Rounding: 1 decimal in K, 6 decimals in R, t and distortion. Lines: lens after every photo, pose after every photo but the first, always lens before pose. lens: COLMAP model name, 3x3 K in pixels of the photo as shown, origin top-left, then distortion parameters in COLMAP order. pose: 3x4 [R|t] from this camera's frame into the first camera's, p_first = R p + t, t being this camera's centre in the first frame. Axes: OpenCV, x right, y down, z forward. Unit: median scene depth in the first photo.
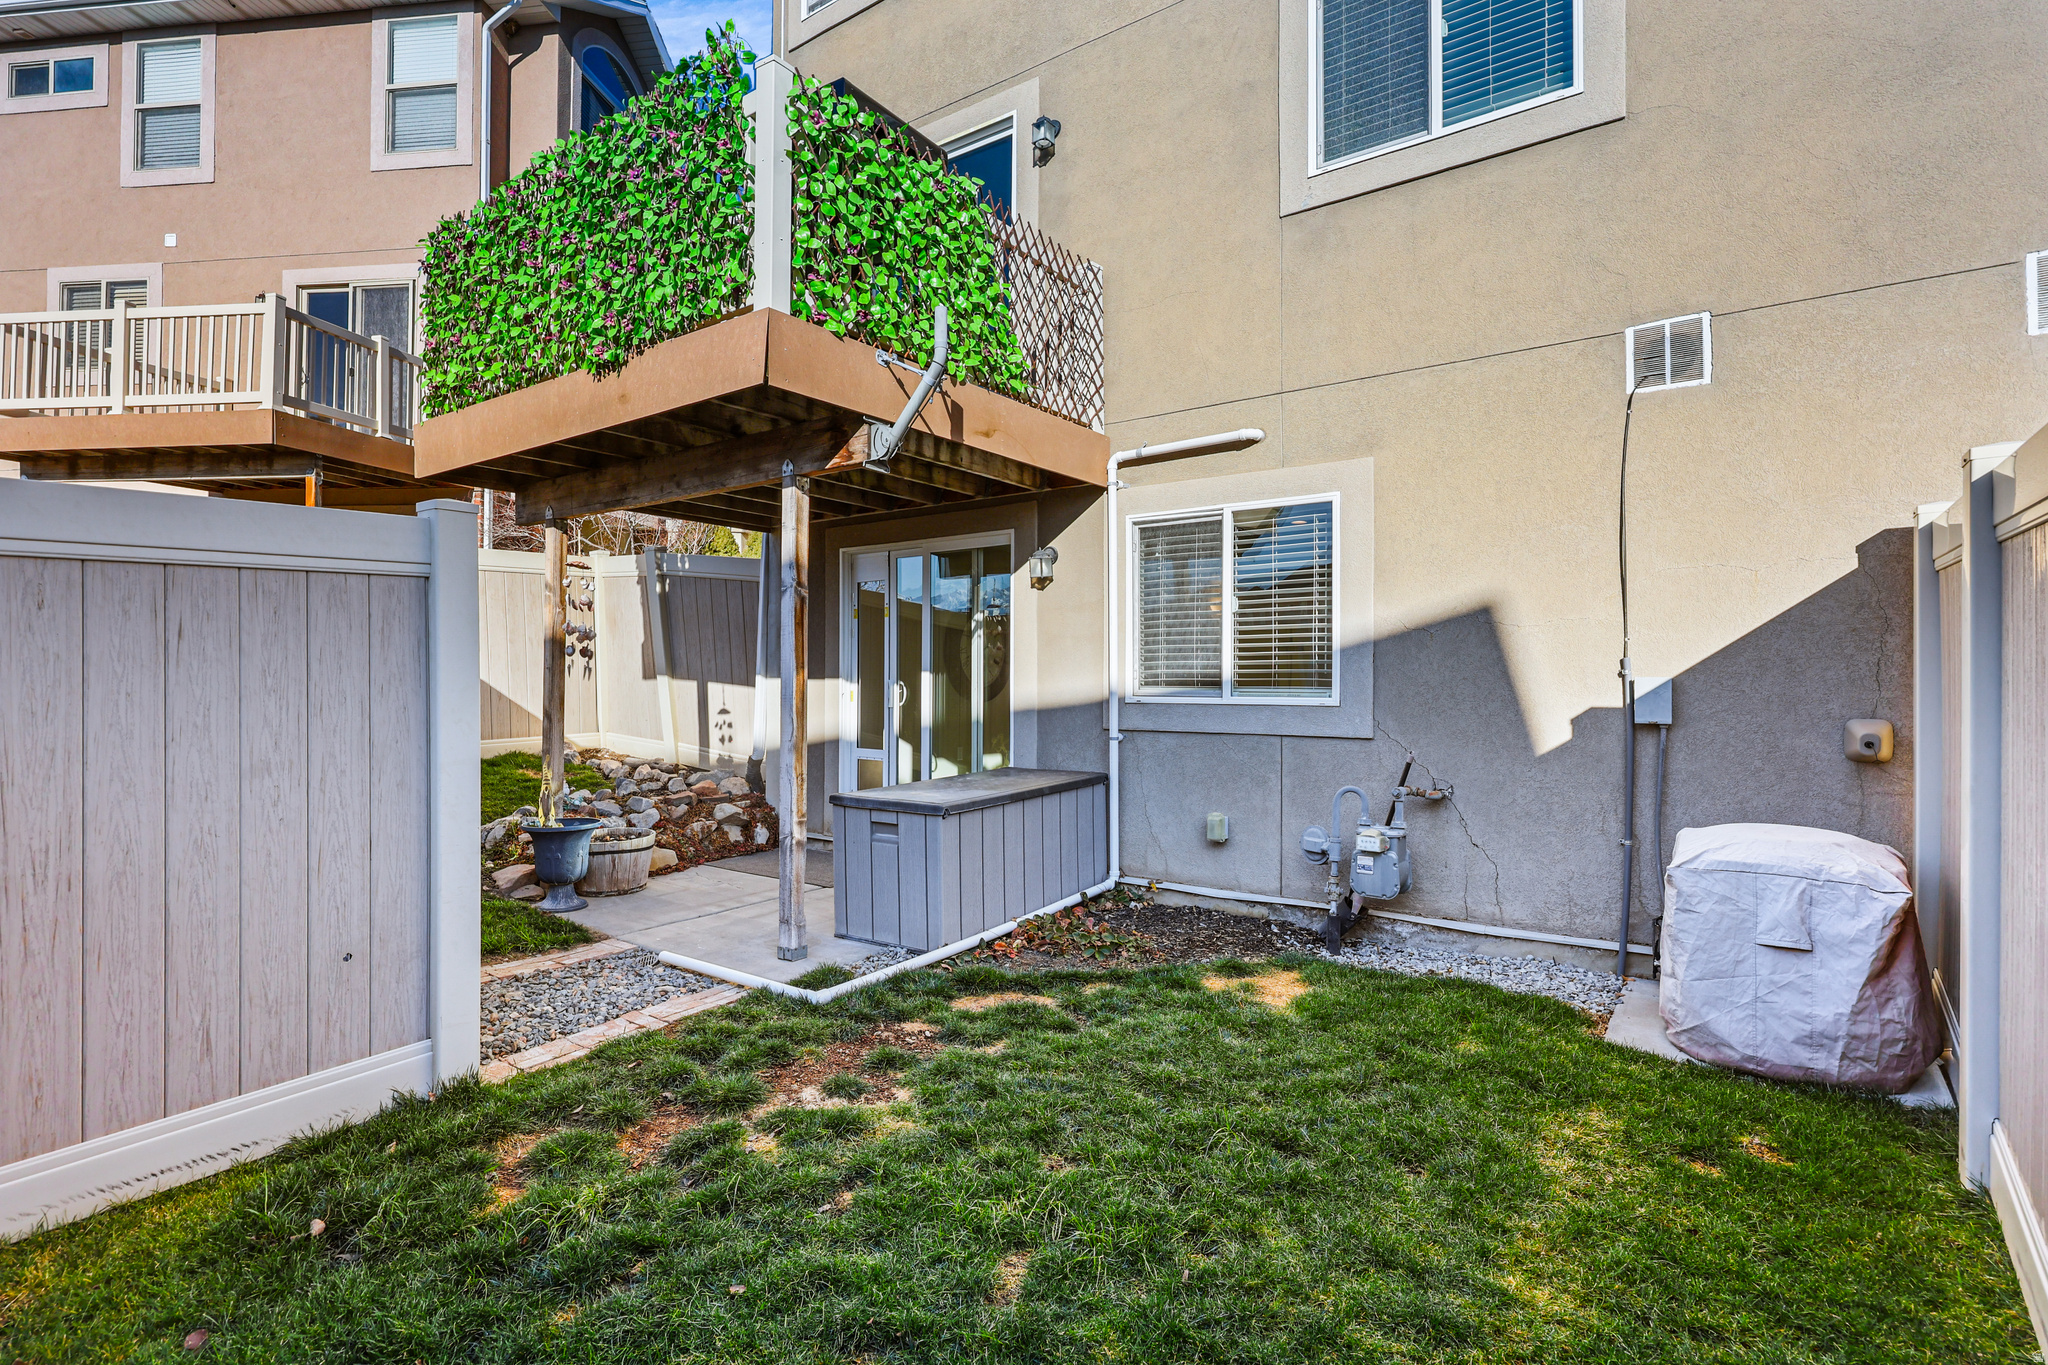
lens RADIAL K [[989.9, 0, 1010.7], [0, 989.9, 668.7], [0, 0, 1]] dist [-0.003961, 0.000171]
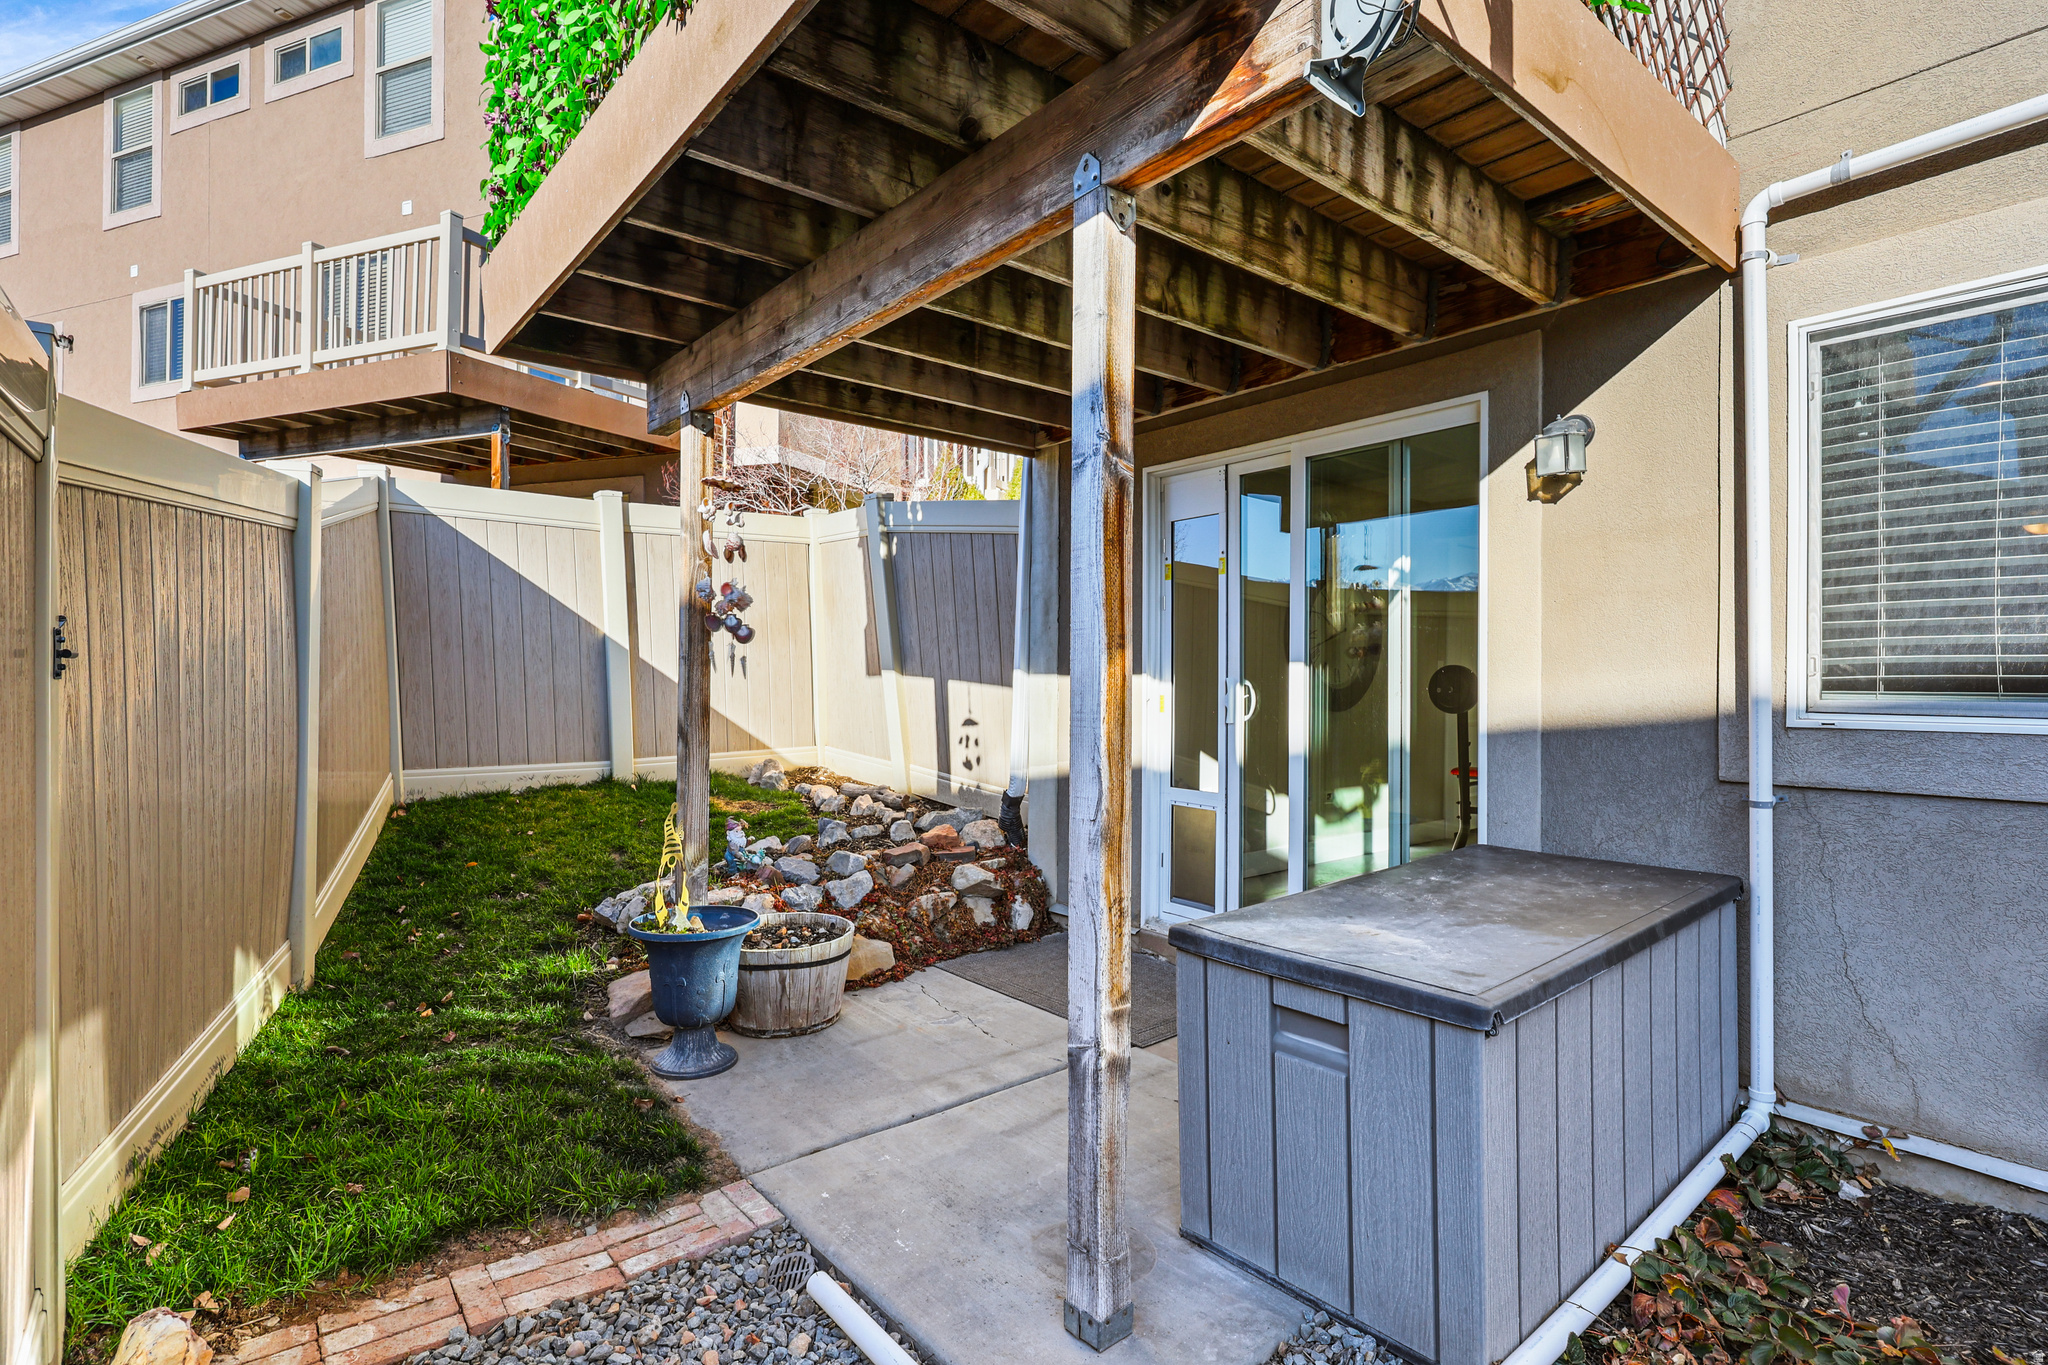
lens RADIAL K [[989.9, 0, 1026.4], [0, 989.9, 679.0], [0, 0, 1]] dist [-0.003961, 0.000171]
pose [[0.971624, 0.001627, -0.236527, -0.102215], [0.001206, 0.999929, 0.011829, 0.005125], [0.236530, -0.011779, 0.971553, 0.396134]]
